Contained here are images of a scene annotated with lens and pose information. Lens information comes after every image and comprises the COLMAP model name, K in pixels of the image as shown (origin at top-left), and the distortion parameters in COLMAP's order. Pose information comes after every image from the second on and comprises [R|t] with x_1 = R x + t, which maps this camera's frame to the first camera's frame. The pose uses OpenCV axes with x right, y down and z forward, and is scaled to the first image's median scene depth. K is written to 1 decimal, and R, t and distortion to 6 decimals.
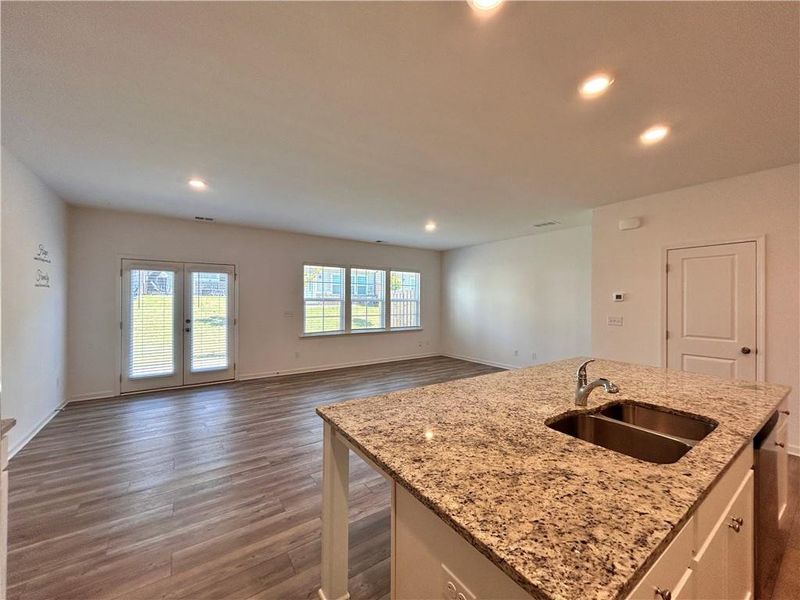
lens RADIAL K [[320.1, 0, 401.8], [0, 320.1, 298.3], [0, 0, 1]] dist [-0.002115, 0.000566]
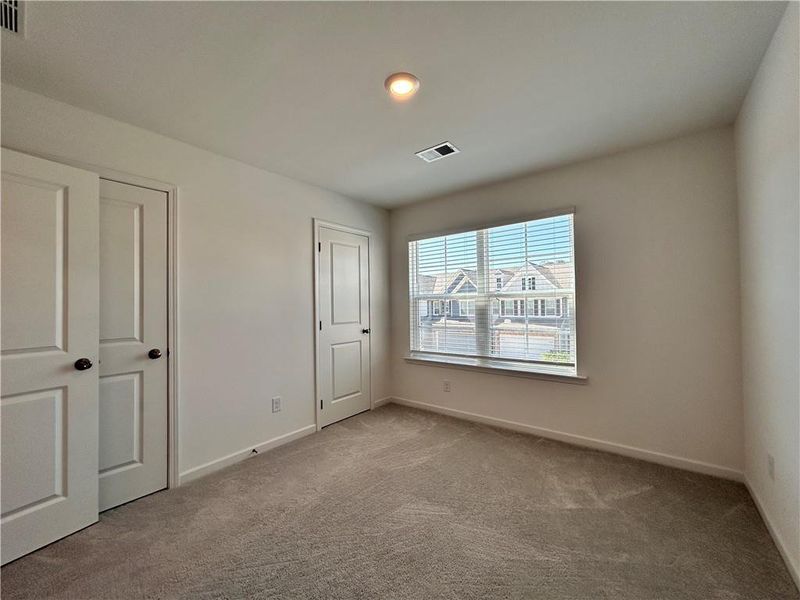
lens RADIAL K [[322.1, 0, 403.9], [0, 322.1, 301.3], [0, 0, 1]] dist [0.006766, -0.000464]
pose [[0.296571, -0.030435, -0.954526, 0.447582], [0.022686, 0.999435, -0.024818, 0.028290], [0.954741, -0.014294, 0.297094, 0.978423]]
